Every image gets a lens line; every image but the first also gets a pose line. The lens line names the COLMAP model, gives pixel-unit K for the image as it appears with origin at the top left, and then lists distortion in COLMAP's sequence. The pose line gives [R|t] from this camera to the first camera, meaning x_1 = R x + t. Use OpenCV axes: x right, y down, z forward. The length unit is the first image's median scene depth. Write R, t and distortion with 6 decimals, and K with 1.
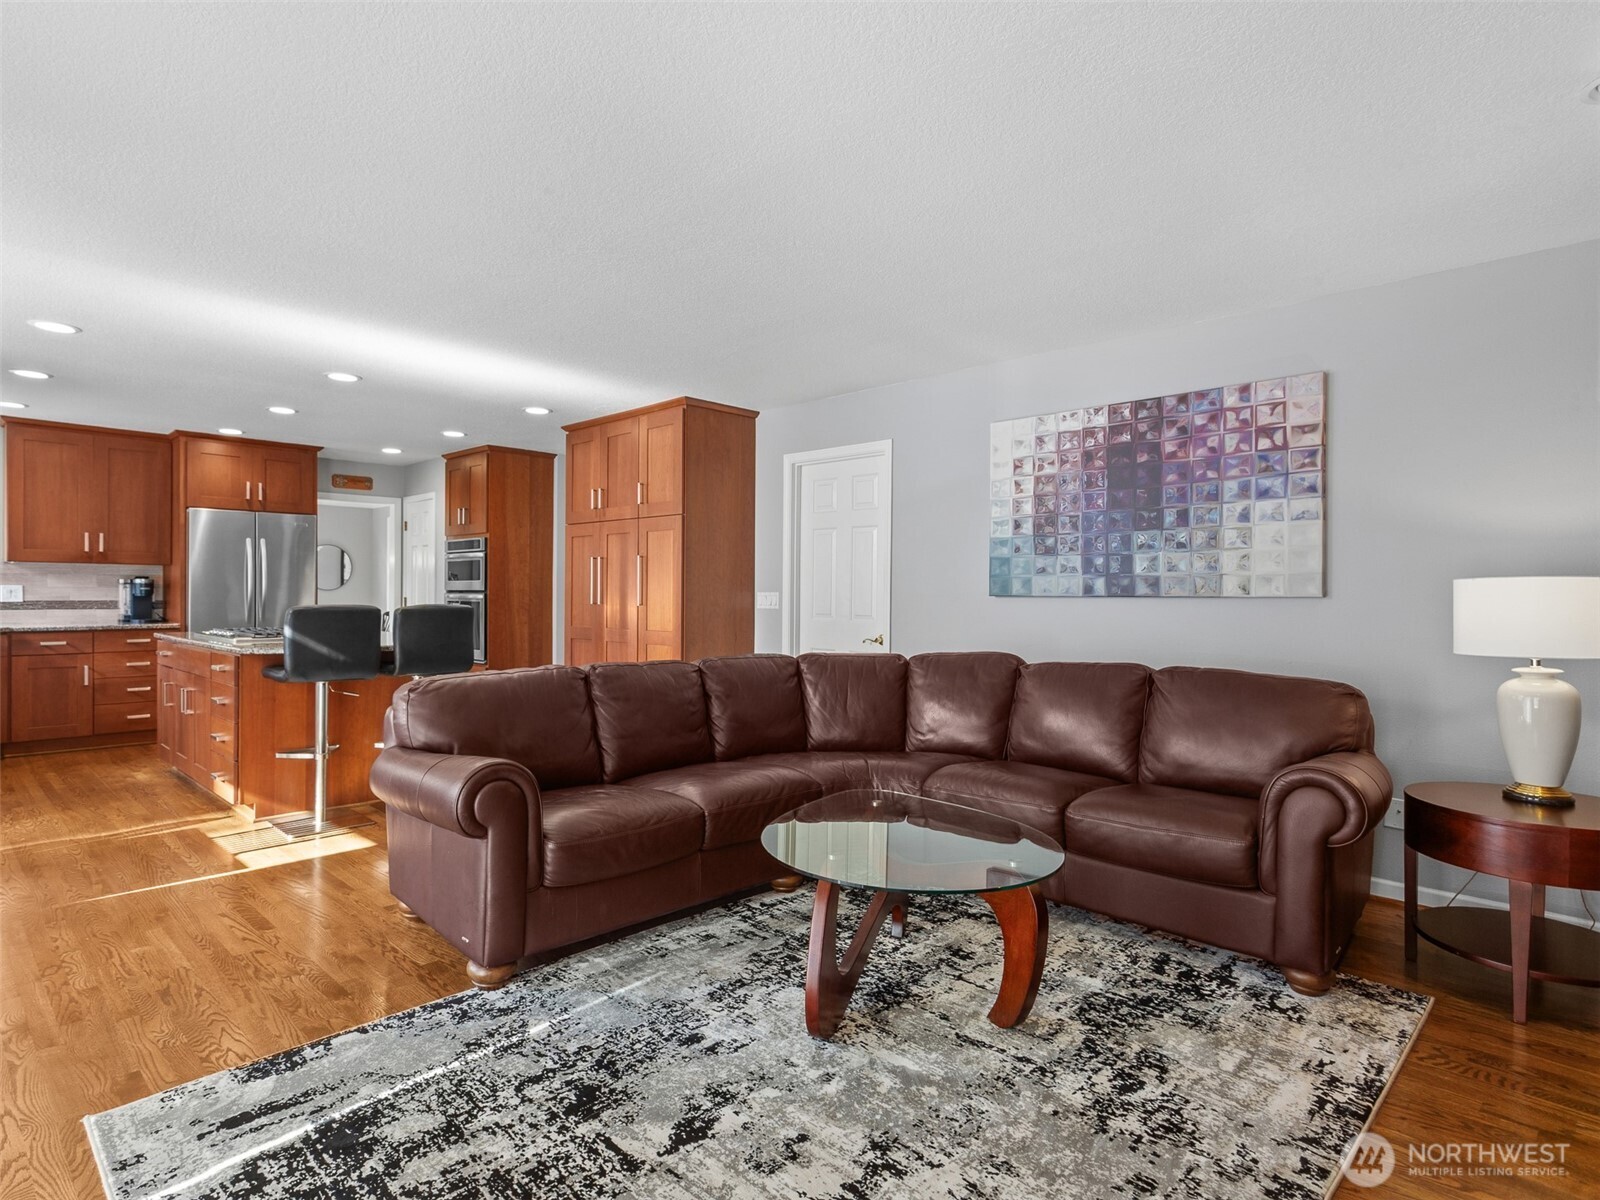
lens RADIAL K [[861.7, 0, 810.7], [0, 861.7, 597.6], [0, 0, 1]] dist [0.006686, 0.003883]
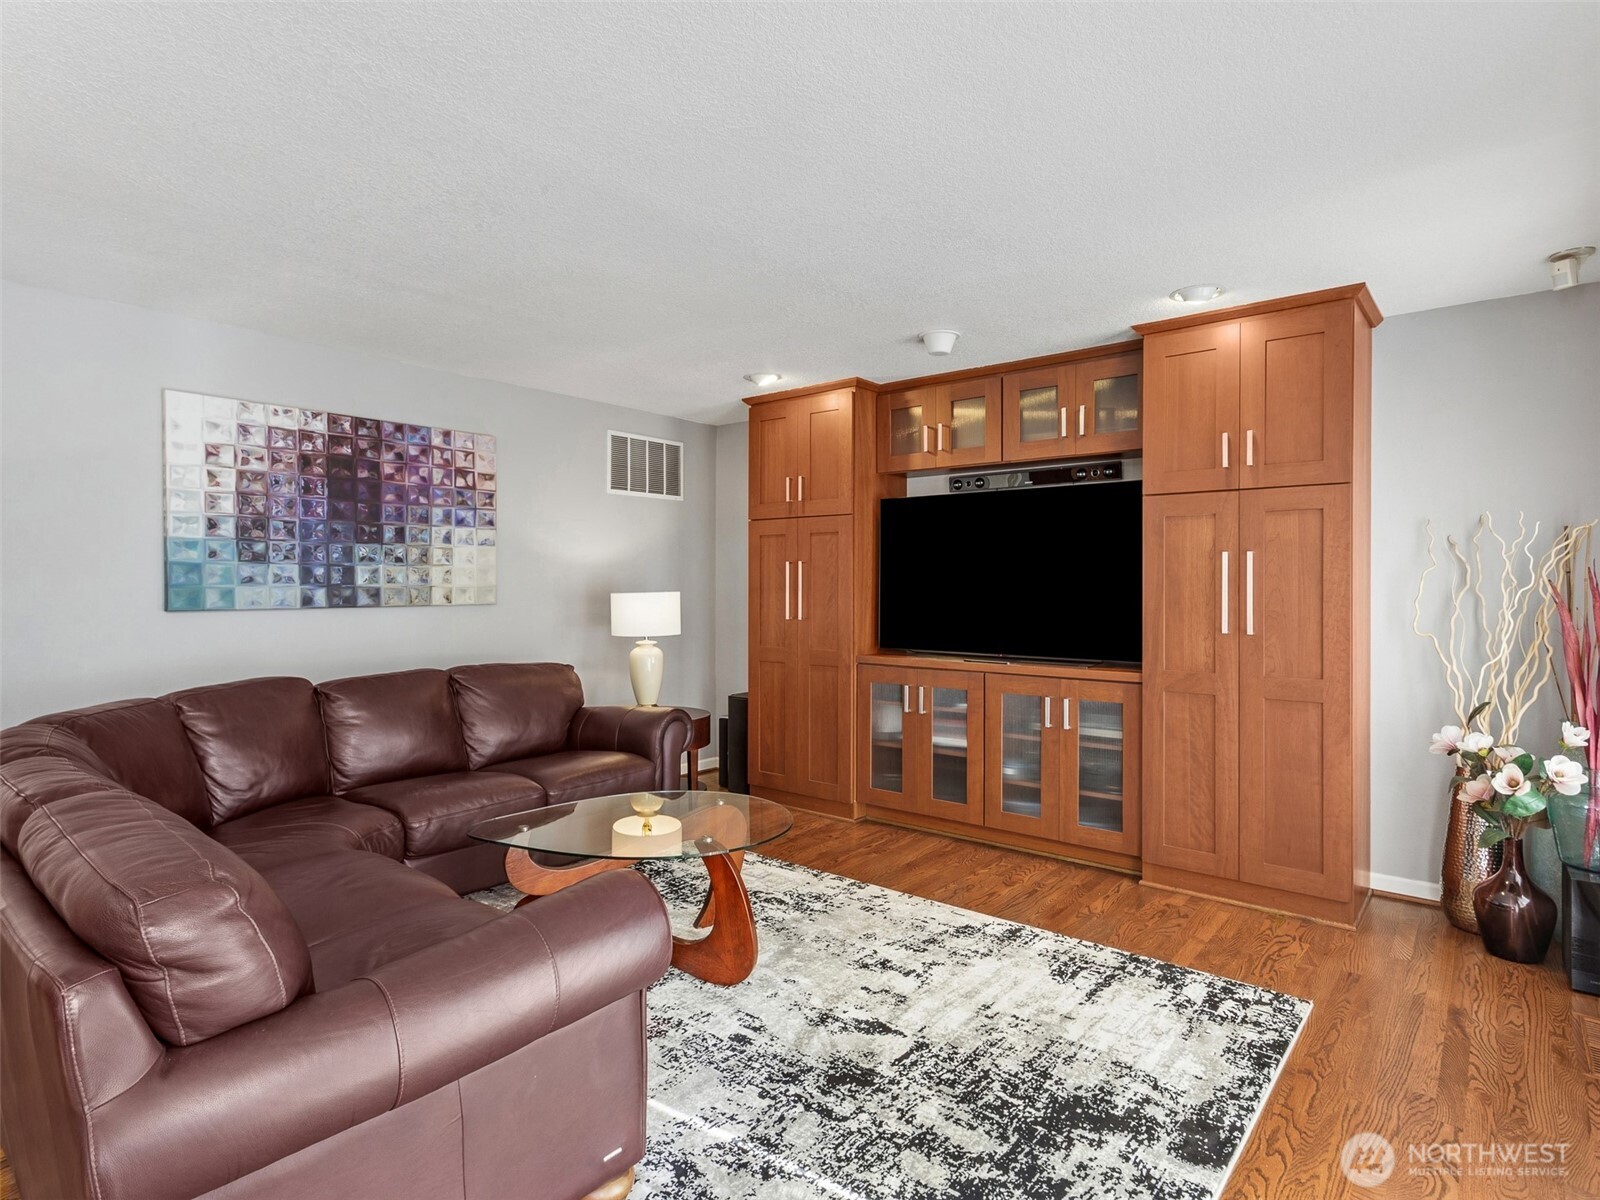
lens RADIAL K [[861.7, 0, 747.1], [0, 861.7, 581.5], [0, 0, 1]] dist [0.006686, 0.003883]
pose [[-0.033852, -0.000964, 0.999426, -0.709463], [0.005616, 0.999984, 0.001155, -0.032154], [-0.999411, 0.005651, -0.033846, 0.604688]]
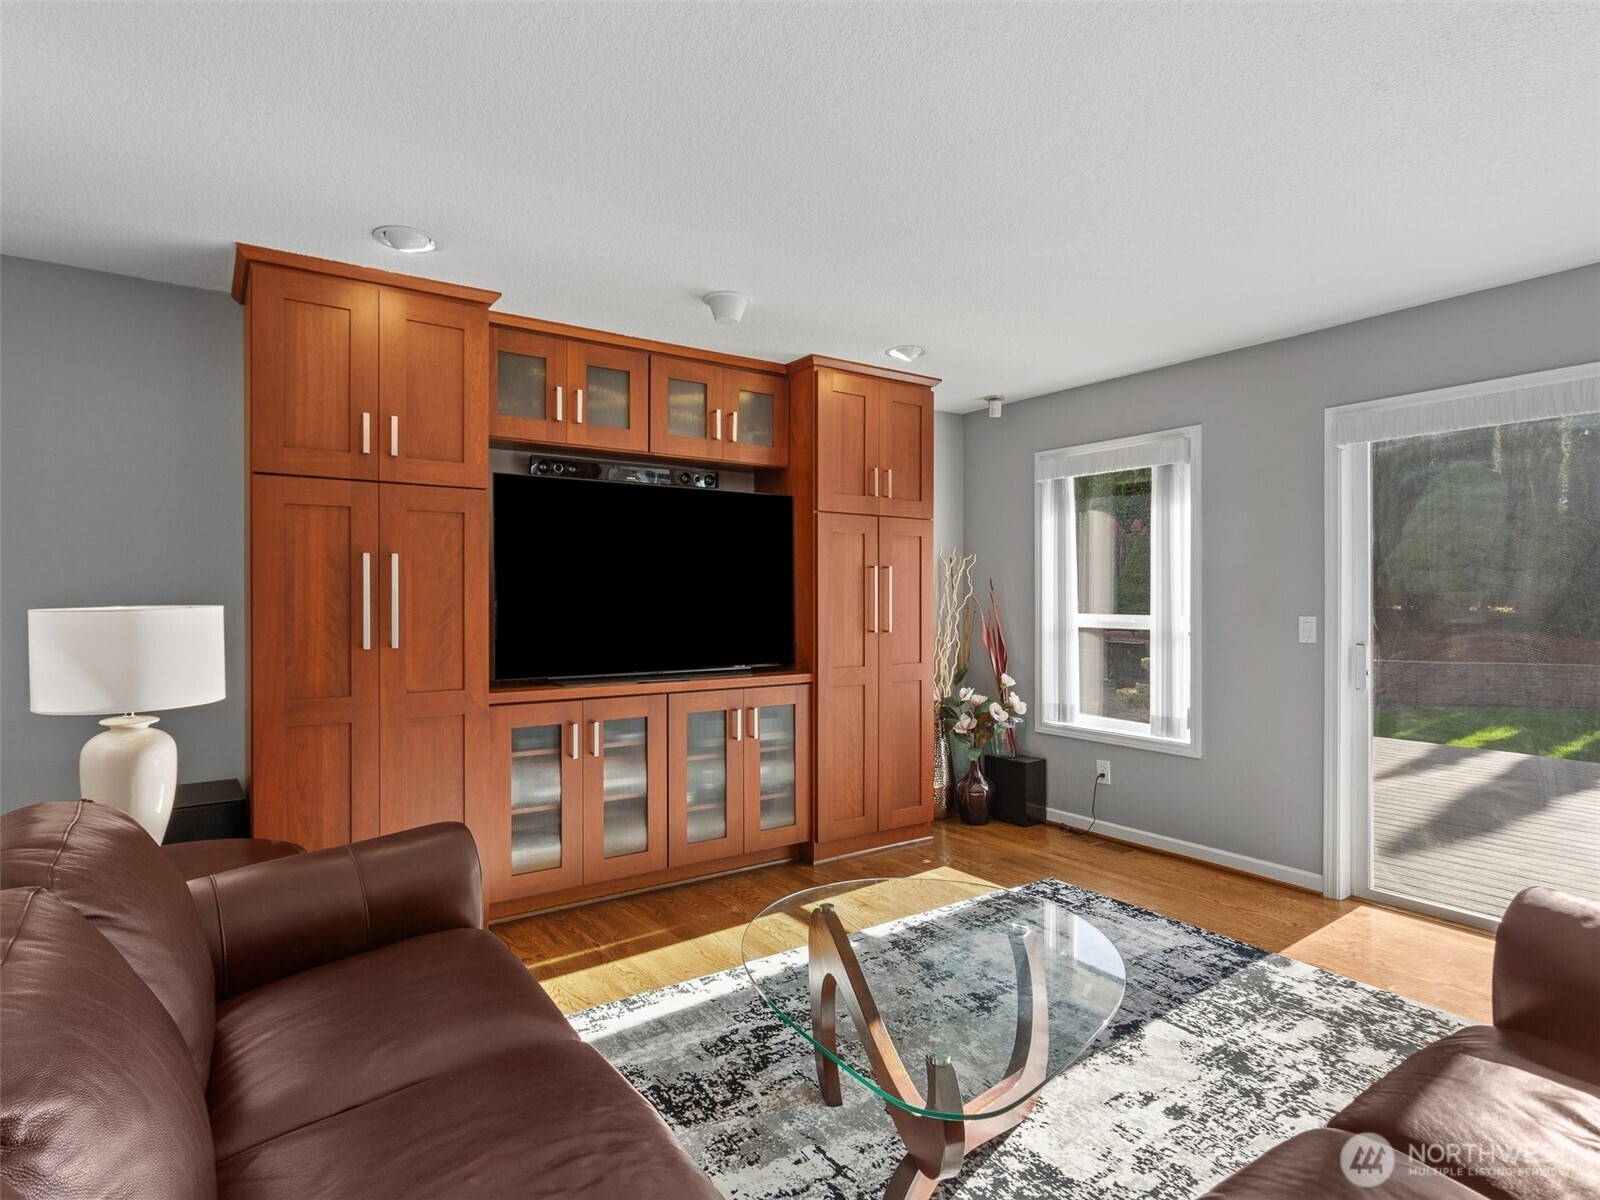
lens RADIAL K [[861.7, 0, 787.5], [0, 861.7, 599.1], [0, 0, 1]] dist [0.006686, 0.003883]
pose [[-0.974822, -0.006643, 0.222887, 0.039644], [-0.004404, 0.999935, 0.010540, -0.029089], [-0.222943, 0.009293, -0.974787, 1.178966]]
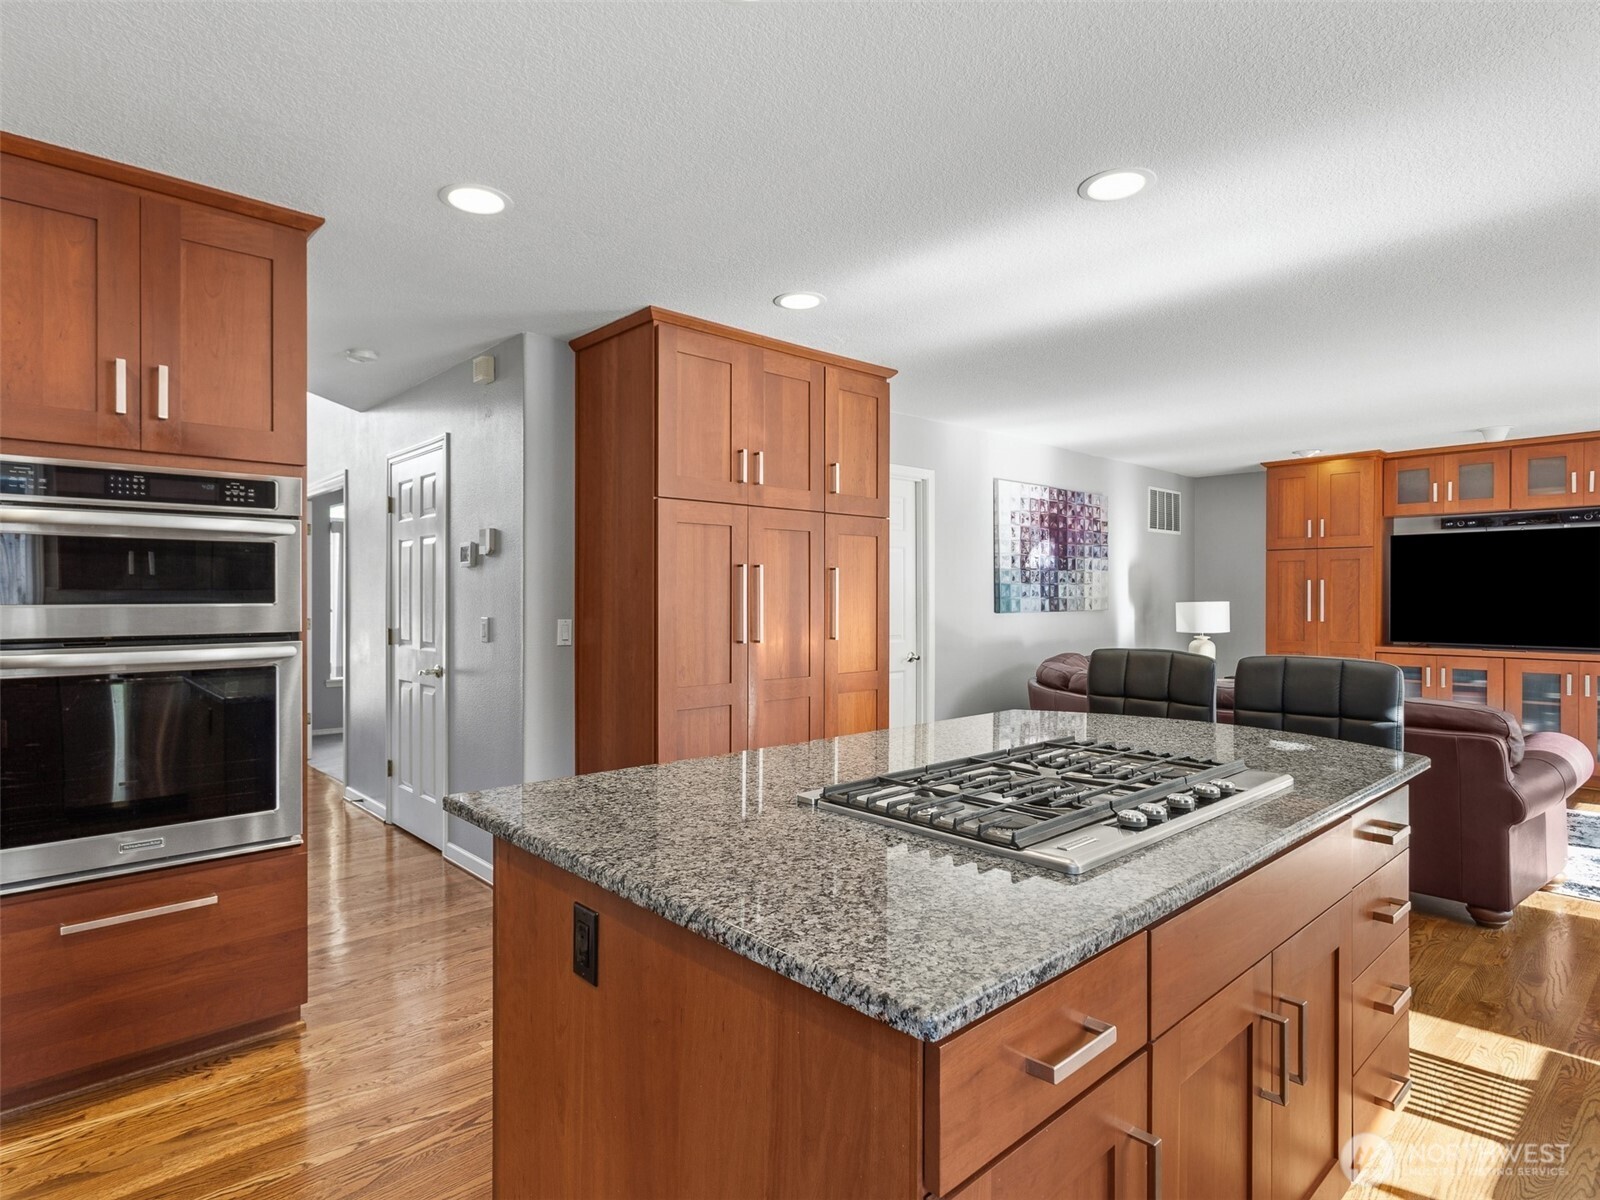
lens RADIAL K [[861.7, 0, 751.7], [0, 861.7, 595.6], [0, 0, 1]] dist [0.006686, 0.003883]
pose [[0.102262, -0.003429, 0.994752, -1.347550], [0.006307, 0.999976, 0.002799, -0.040904], [-0.994738, 0.005988, 0.102281, 1.488680]]
